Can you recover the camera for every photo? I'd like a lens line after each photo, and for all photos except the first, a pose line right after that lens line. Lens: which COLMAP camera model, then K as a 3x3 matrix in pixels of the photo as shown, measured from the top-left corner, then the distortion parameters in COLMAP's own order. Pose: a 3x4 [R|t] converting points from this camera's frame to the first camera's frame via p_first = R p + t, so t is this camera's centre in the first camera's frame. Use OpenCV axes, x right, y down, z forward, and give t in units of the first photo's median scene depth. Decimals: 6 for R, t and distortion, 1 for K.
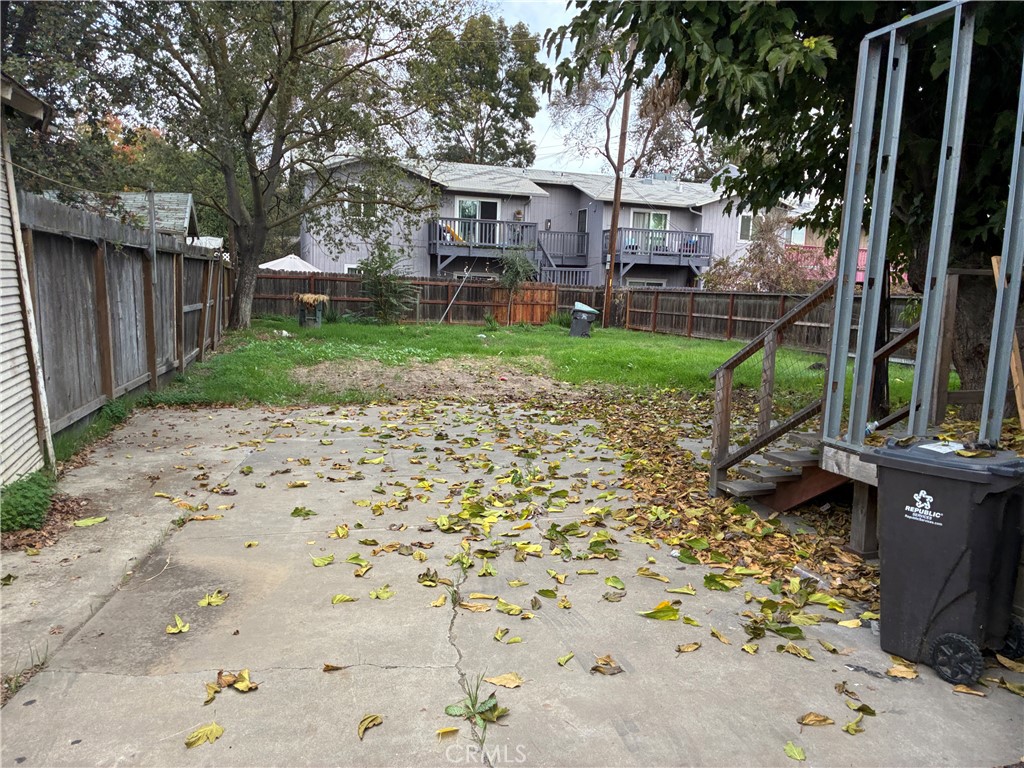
lens RADIAL K [[771.6, 0, 514.7], [0, 771.6, 393.1], [0, 0, 1]] dist [0.081015, -0.106827]
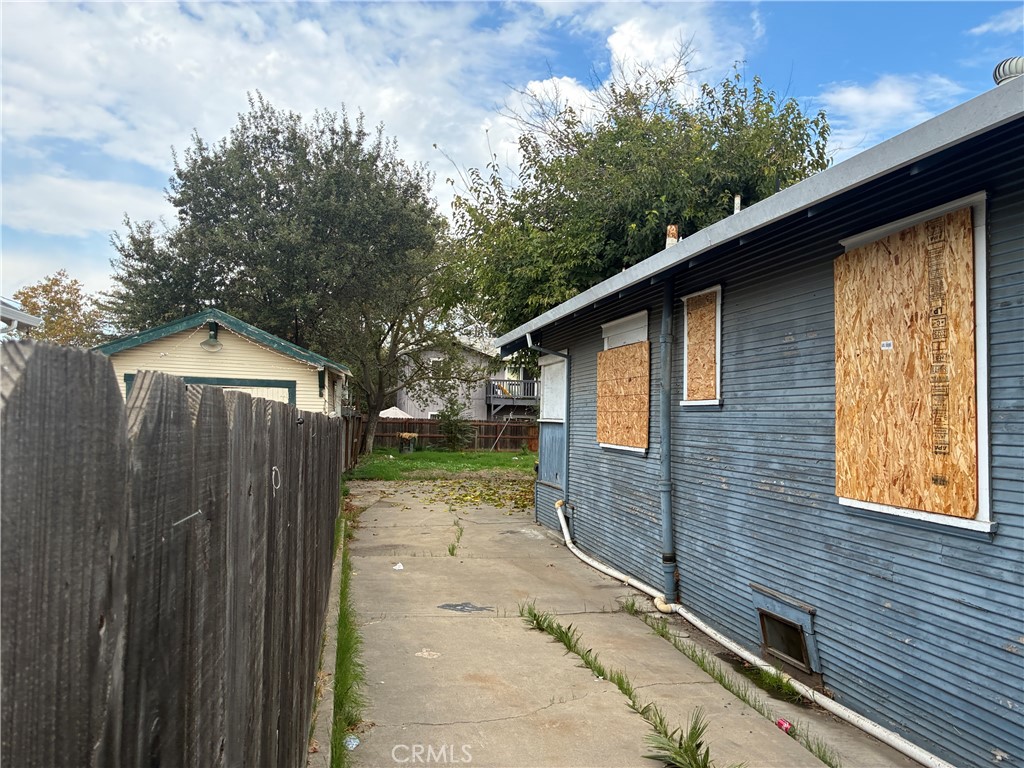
lens RADIAL K [[771.6, 0, 514.7], [0, 771.6, 393.1], [0, 0, 1]] dist [0.081015, -0.106827]
pose [[0.994686, -0.015458, -0.101787, 0.105775], [-0.002372, 0.984961, -0.172758, 0.058327], [0.102927, 0.172081, 0.979691, -0.483615]]
